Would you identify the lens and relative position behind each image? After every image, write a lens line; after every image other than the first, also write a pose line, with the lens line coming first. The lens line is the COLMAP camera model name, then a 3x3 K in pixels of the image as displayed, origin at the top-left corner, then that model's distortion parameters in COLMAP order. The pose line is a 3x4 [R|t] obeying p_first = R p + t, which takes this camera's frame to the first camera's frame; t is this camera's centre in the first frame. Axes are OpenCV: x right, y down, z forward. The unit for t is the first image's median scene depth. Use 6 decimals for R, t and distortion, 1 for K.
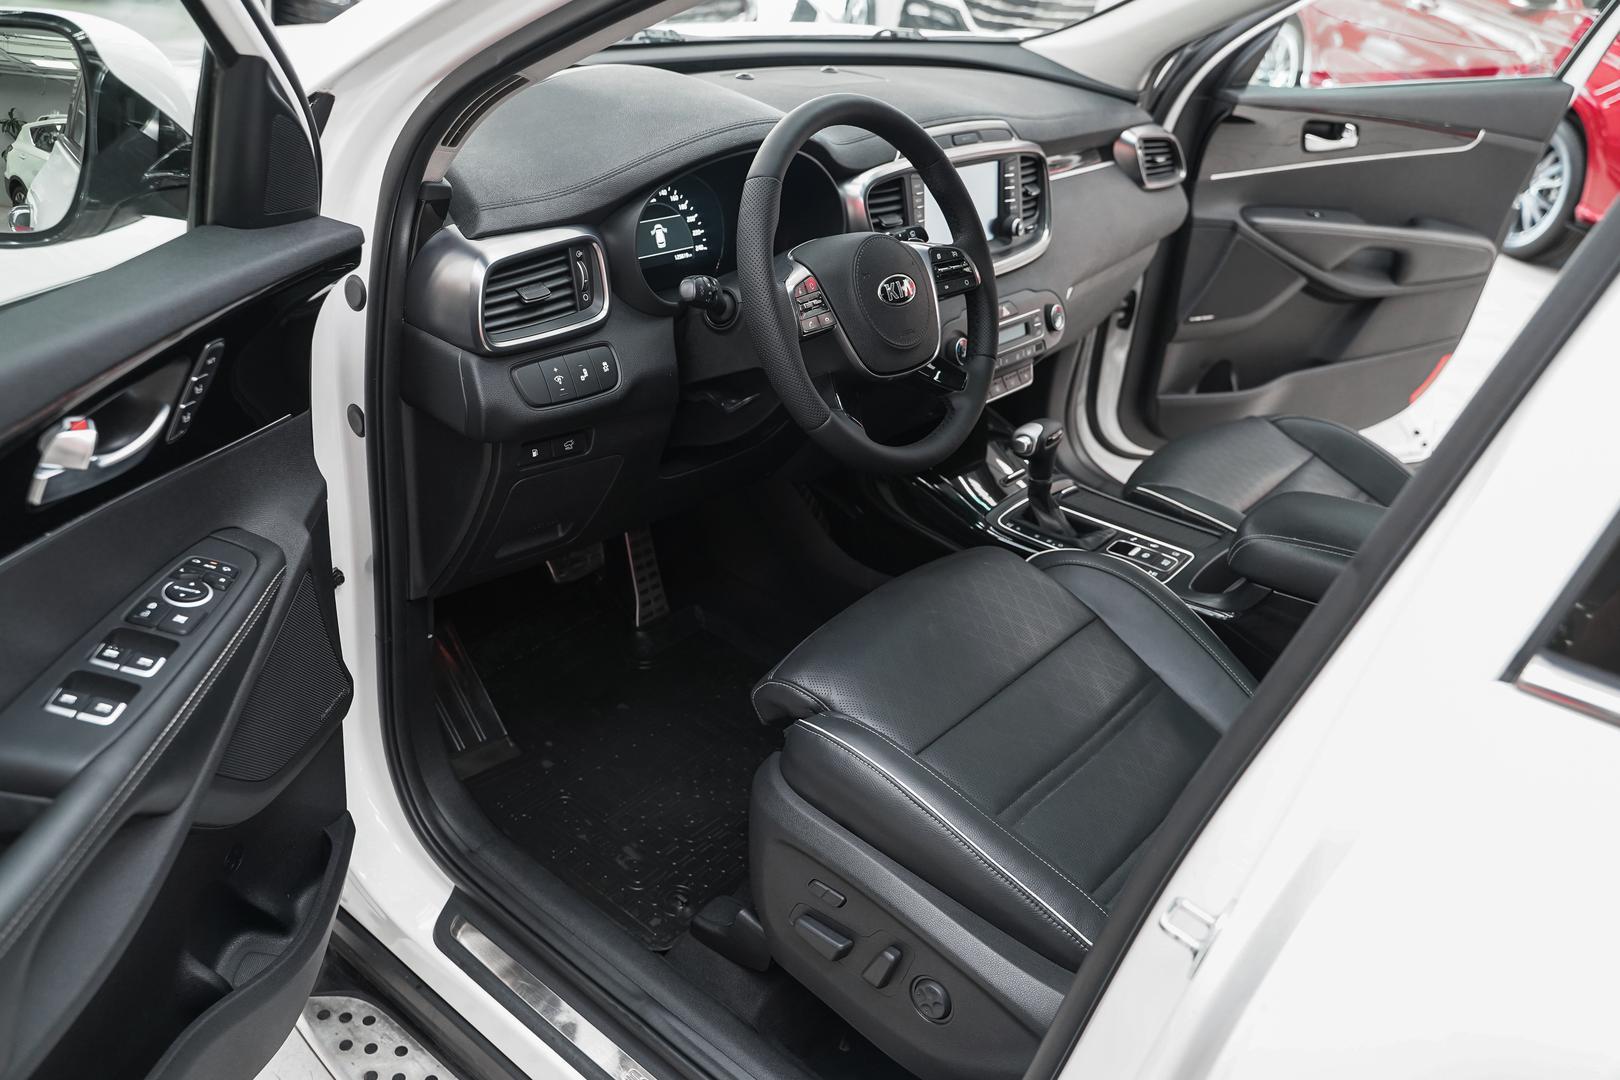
lens RADIAL K [[1308.4, 0, 810.0], [0, 1308.4, 540.0], [0, 0, 1]] dist [-0.010430, -0.003077]
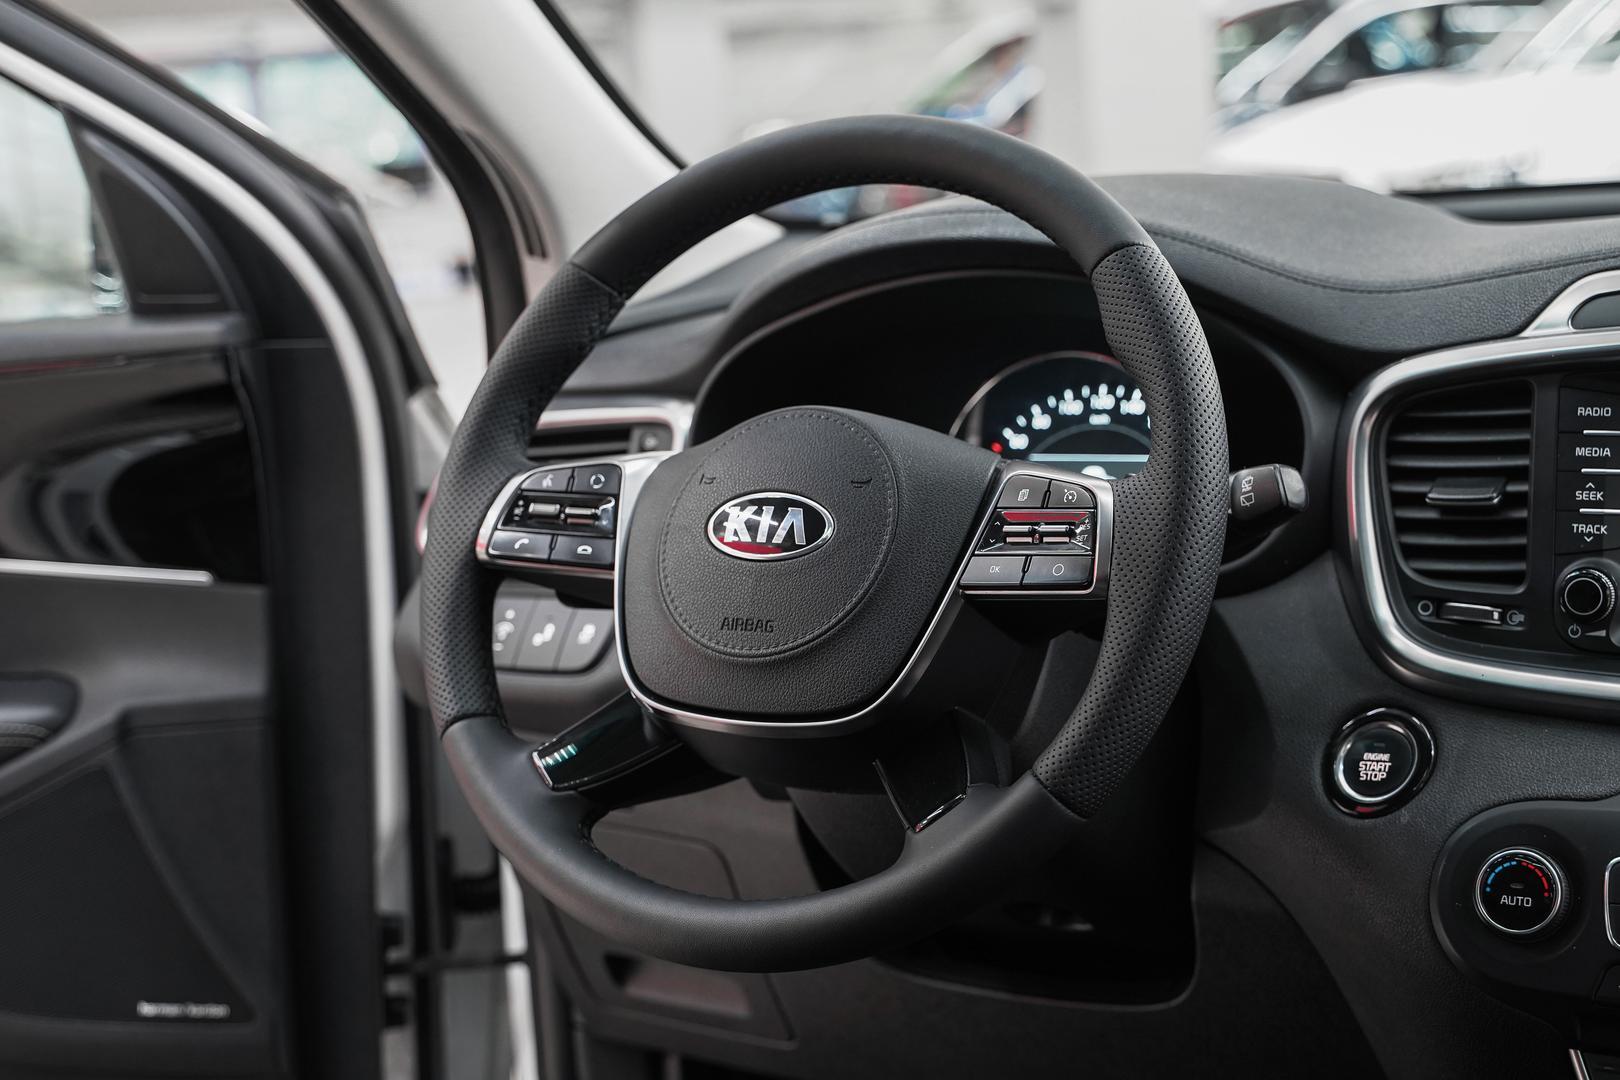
lens RADIAL K [[2443.8, 0, 782.8], [0, 2443.8, 542.6], [0, 0, 1]] dist [0.035254, -0.007689]
pose [[0.146515, 0.027466, -0.988827, 0.627613], [-0.398242, 0.916667, -0.033546, -0.119890], [0.905504, 0.398707, 0.145243, 0.659014]]
